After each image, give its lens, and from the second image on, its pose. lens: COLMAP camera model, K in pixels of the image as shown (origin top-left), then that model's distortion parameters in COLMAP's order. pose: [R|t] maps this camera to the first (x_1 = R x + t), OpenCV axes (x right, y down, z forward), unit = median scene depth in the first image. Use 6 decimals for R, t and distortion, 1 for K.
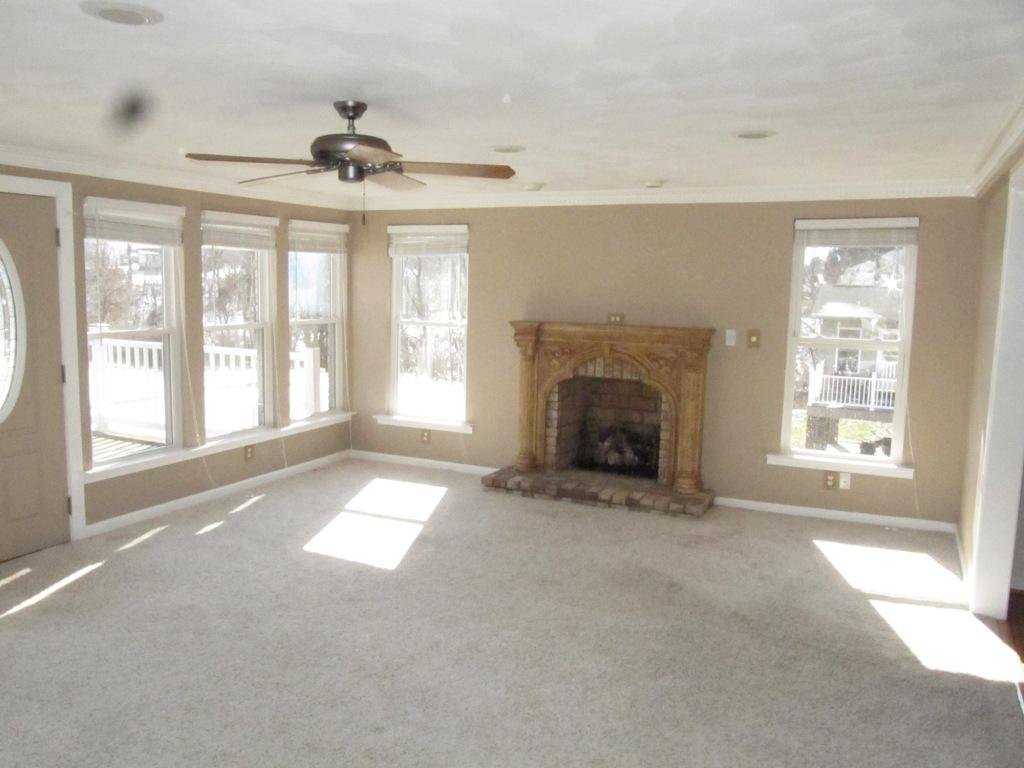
lens RADIAL K [[840.4, 0, 510.0], [0, 840.4, 388.1], [0, 0, 1]] dist [-0.007004, -0.004103]
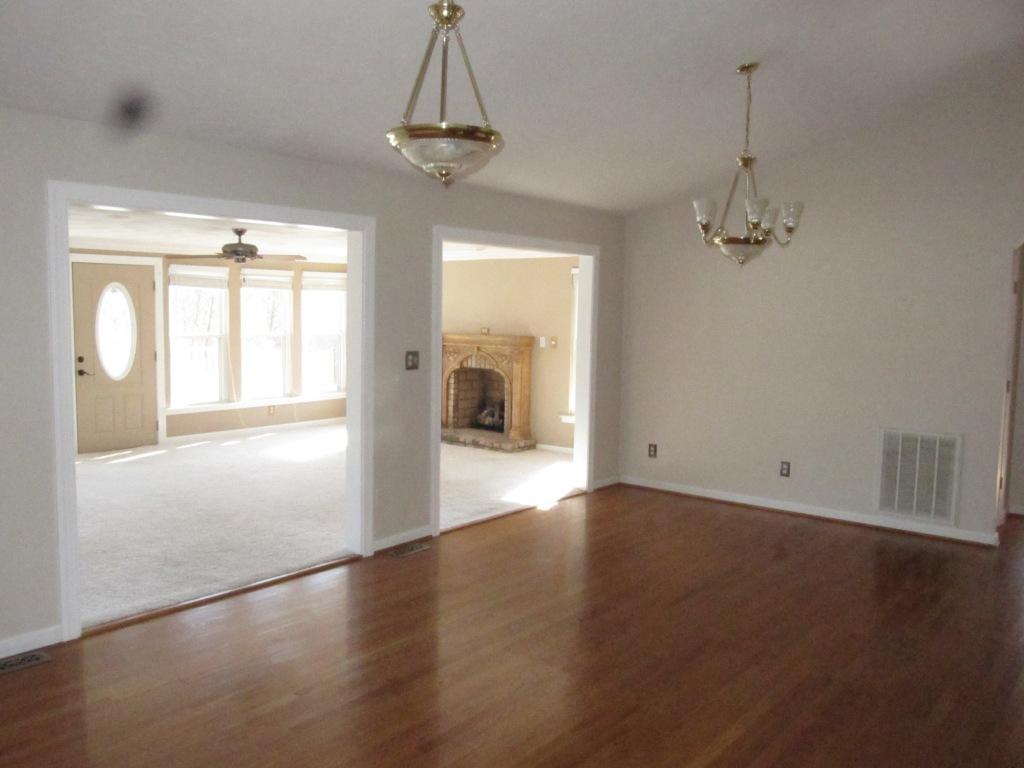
lens RADIAL K [[840.4, 0, 513.3], [0, 840.4, 381.6], [0, 0, 1]] dist [-0.007004, -0.004103]
pose [[0.974078, 0.014093, -0.225773, 0.547364], [-0.024011, 0.998860, -0.041246, 0.078523], [0.224934, 0.045598, 0.973306, -0.536478]]
